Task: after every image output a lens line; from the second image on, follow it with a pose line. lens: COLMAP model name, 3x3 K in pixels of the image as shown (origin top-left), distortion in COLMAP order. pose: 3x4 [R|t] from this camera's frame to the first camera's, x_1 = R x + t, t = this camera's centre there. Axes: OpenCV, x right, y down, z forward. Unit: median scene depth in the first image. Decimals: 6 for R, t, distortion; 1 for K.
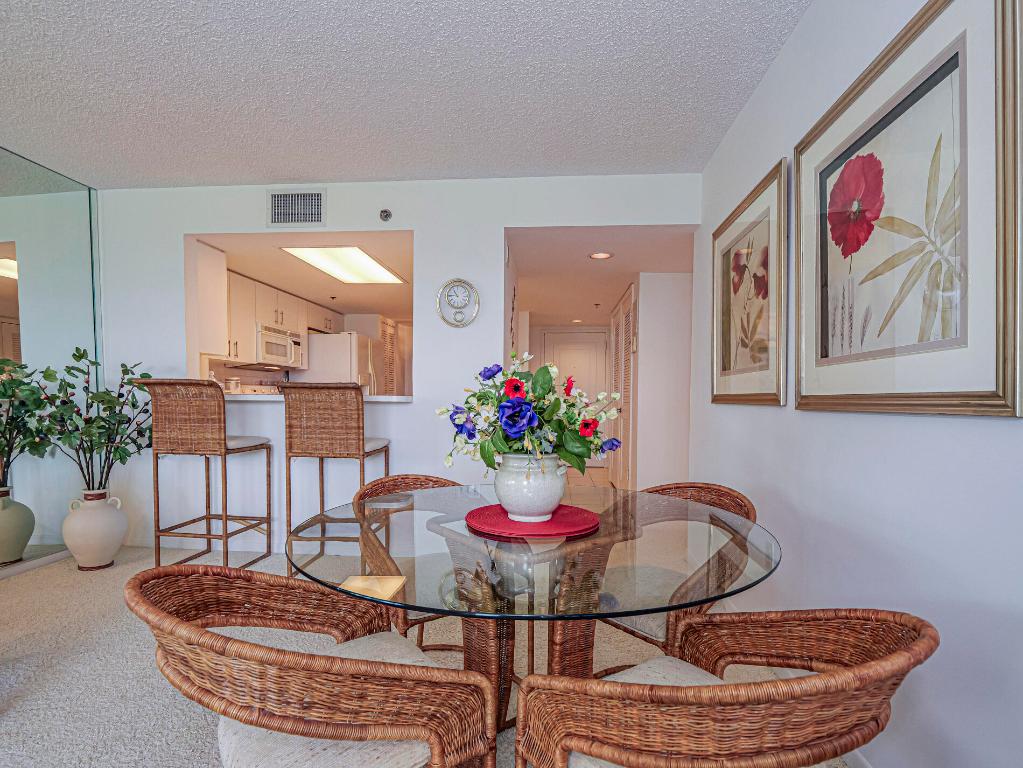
lens RADIAL K [[529.6, 0, 507.8], [0, 529.6, 392.5], [0, 0, 1]] dist [-0.012231, -0.000593]
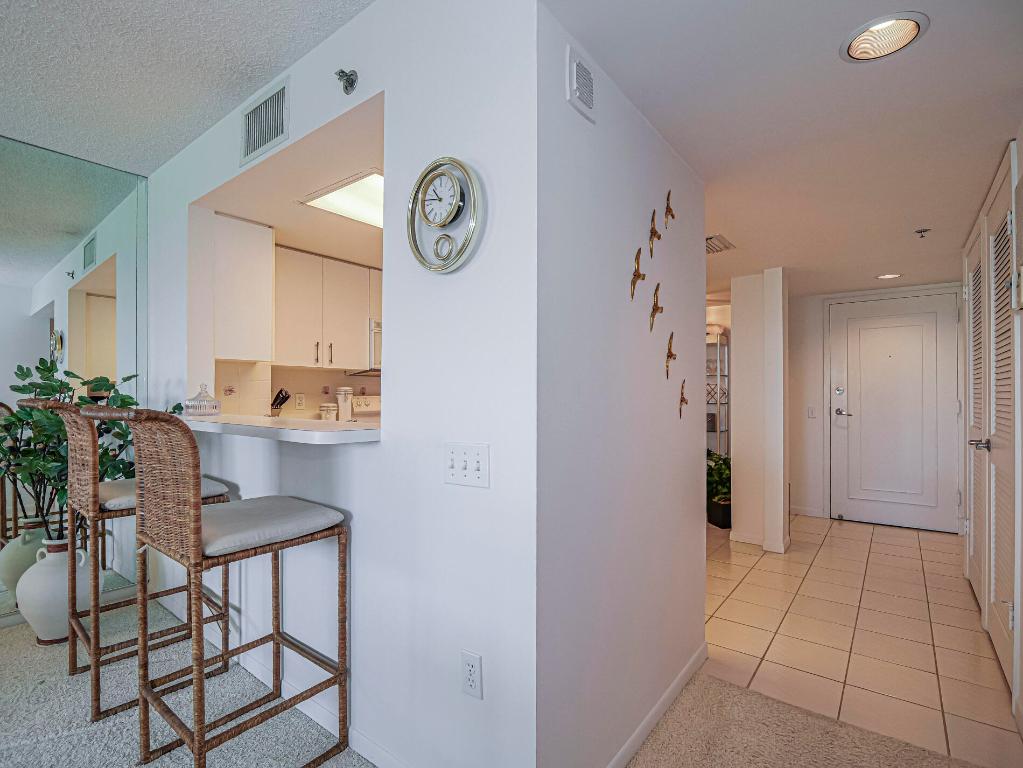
lens RADIAL K [[487.8, 0, 515.1], [0, 487.8, 385.9], [0, 0, 1]] dist [-0.010219, 0.001450]
pose [[0.833502, -0.016368, -0.552274, 0.168803], [0.009368, 0.999836, -0.015495, -0.023110], [0.552437, 0.007741, 0.833519, 0.688668]]
